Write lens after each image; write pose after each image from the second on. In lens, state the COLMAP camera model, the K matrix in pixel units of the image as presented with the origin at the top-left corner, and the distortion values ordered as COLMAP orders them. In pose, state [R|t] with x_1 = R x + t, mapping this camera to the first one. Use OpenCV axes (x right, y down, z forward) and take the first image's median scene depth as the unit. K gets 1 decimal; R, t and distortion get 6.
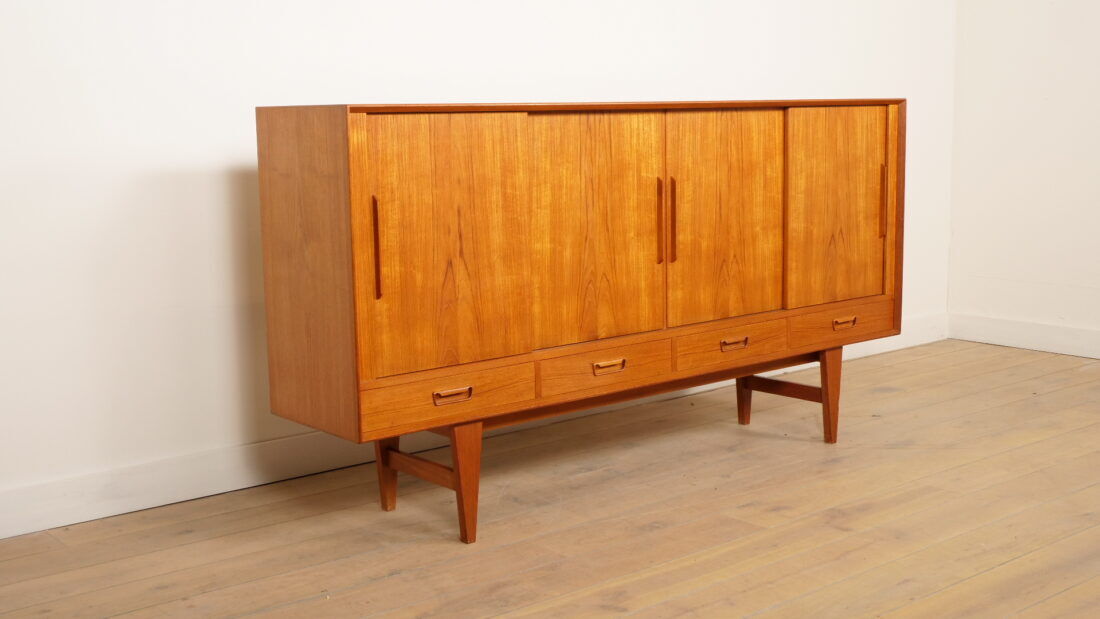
lens RADIAL K [[1280.2, 0, 550.0], [0, 1280.2, 309.5], [0, 0, 1]] dist [0.025711, 0.016517]
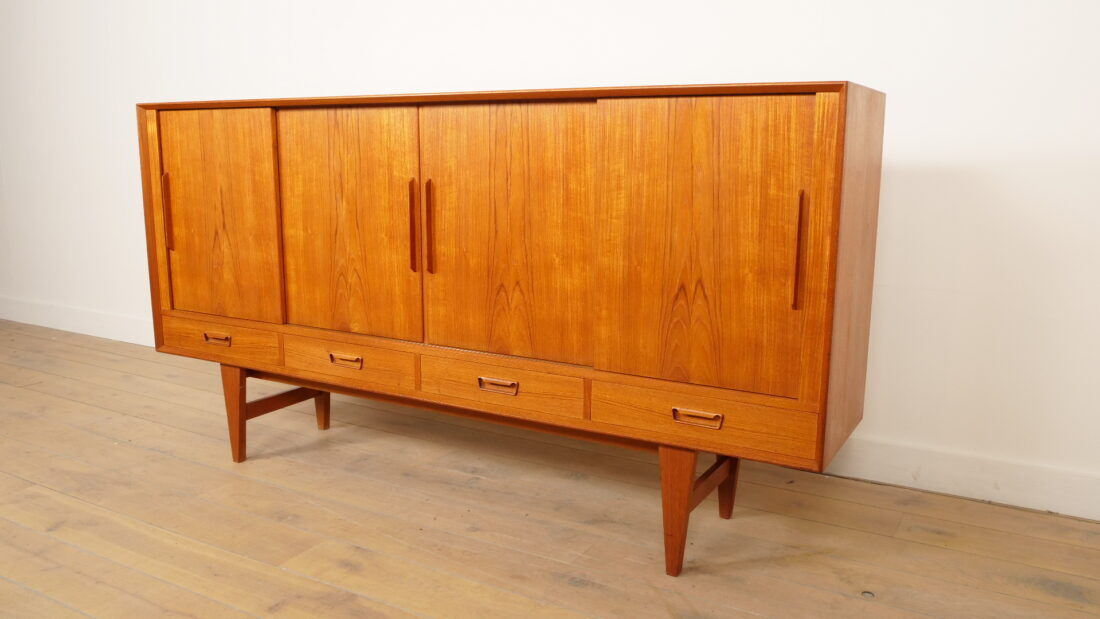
lens RADIAL K [[904.3, 0, 550.0], [0, 904.3, 309.5], [0, 0, 1]] dist [-0.037030, 0.001091]
pose [[0.342850, 0.197268, -0.918444, 0.752806], [-0.143487, 0.977227, 0.156331, -0.130398], [0.928367, 0.078186, 0.363348, 0.890900]]
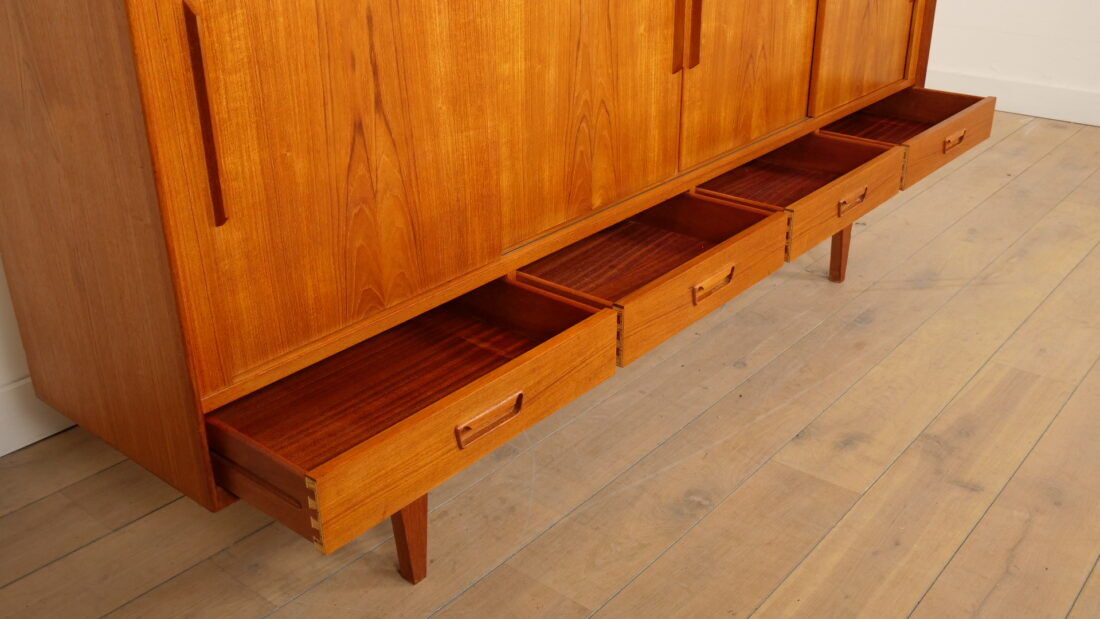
lens RADIAL K [[1040.4, 0, 550.0], [0, 1040.4, 309.5], [0, 0, 1]] dist [-0.018163, -0.006983]
pose [[0.982680, -0.069839, 0.171647, -0.071372], [0.017881, 0.957679, 0.287283, -0.074785], [-0.184446, -0.279238, 0.942341, 0.525687]]
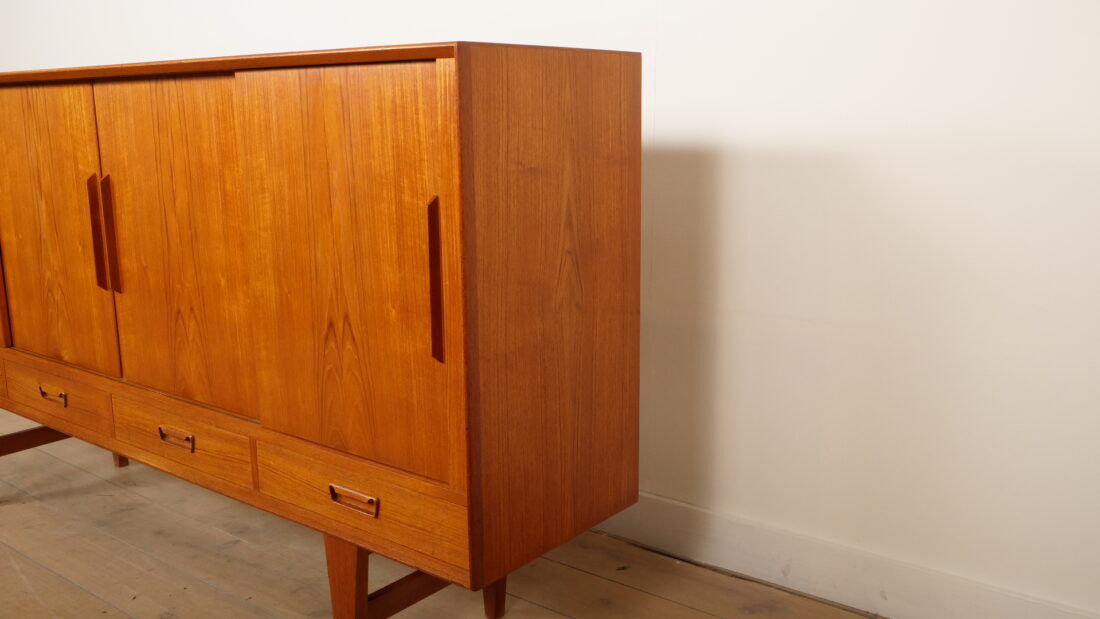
lens RADIAL K [[1022.8, 0, 550.0], [0, 1022.8, 309.5], [0, 0, 1]] dist [-0.011897, 0.002138]
pose [[0.199497, 0.216025, -0.955790, 0.731350], [-0.129458, 0.972657, 0.192816, -0.179005], [0.971309, 0.085268, 0.222008, 1.165137]]
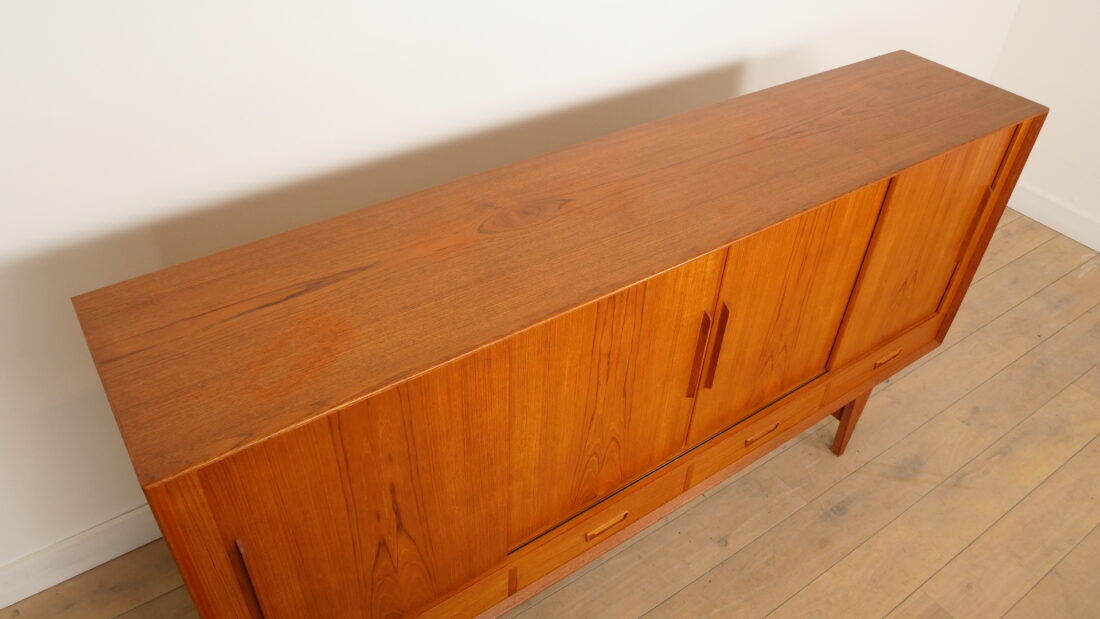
lens RADIAL K [[785.0, 0, 550.0], [0, 785.0, 309.5], [0, 0, 1]] dist [-0.038799, 0.002034]
pose [[0.994885, 0.096790, -0.028917, 0.010914], [-0.068755, 0.858526, 0.508140, -0.329781], [0.074009, -0.503552, 0.860789, 0.636404]]
